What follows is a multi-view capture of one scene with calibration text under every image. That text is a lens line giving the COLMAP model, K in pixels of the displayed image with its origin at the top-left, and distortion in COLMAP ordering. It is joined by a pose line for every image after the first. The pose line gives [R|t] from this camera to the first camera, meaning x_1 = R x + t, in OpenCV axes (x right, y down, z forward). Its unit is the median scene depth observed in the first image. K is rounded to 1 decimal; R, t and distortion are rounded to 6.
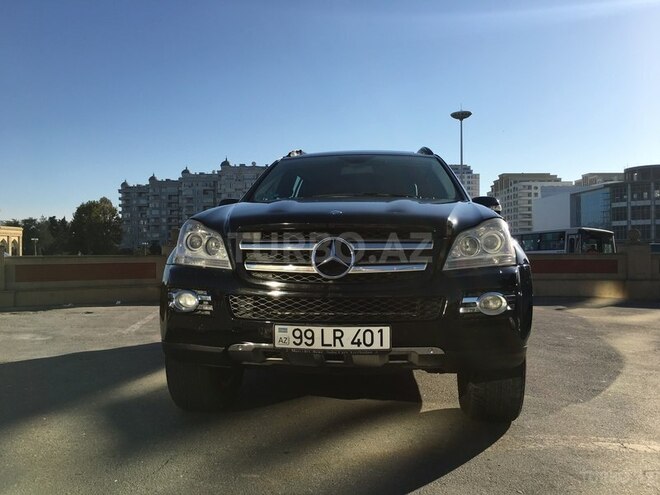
lens RADIAL K [[567.7, 0, 327.6], [0, 567.7, 242.3], [0, 0, 1]] dist [0.055592, -0.091702]
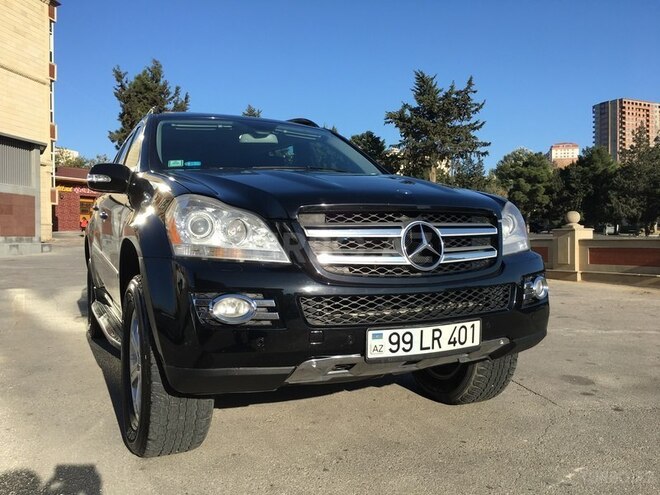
lens RADIAL K [[567.7, 0, 311.5], [0, 567.7, 246.0], [0, 0, 1]] dist [0.055592, -0.091702]
pose [[0.855232, -0.023627, 0.517706, -0.577458], [-0.004815, 0.998555, 0.053526, -0.016940], [-0.518223, -0.048270, 0.853882, 0.362951]]
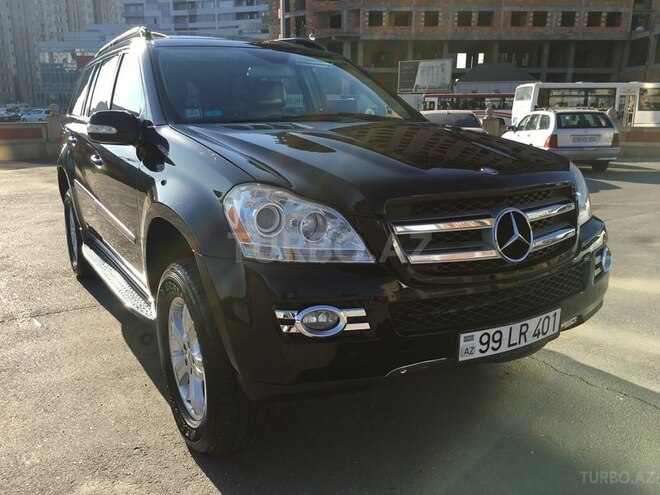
lens RADIAL K [[567.7, 0, 333.5], [0, 567.7, 247.4], [0, 0, 1]] dist [0.055592, -0.091702]
pose [[0.790449, -0.139164, 0.596510, -0.654454], [-0.004090, 0.972628, 0.232331, -0.137285], [-0.612515, -0.186086, 0.768243, 0.554220]]
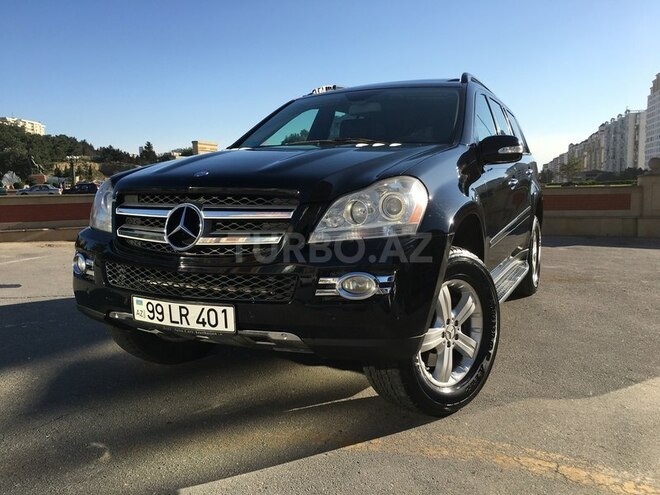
lens RADIAL K [[567.7, 0, 332.8], [0, 567.7, 252.2], [0, 0, 1]] dist [0.055592, -0.091702]
pose [[0.945132, 0.036095, -0.324689, 0.528509], [0.011630, 0.989530, 0.143857, -0.059900], [0.326482, -0.139740, 0.934817, 0.234384]]
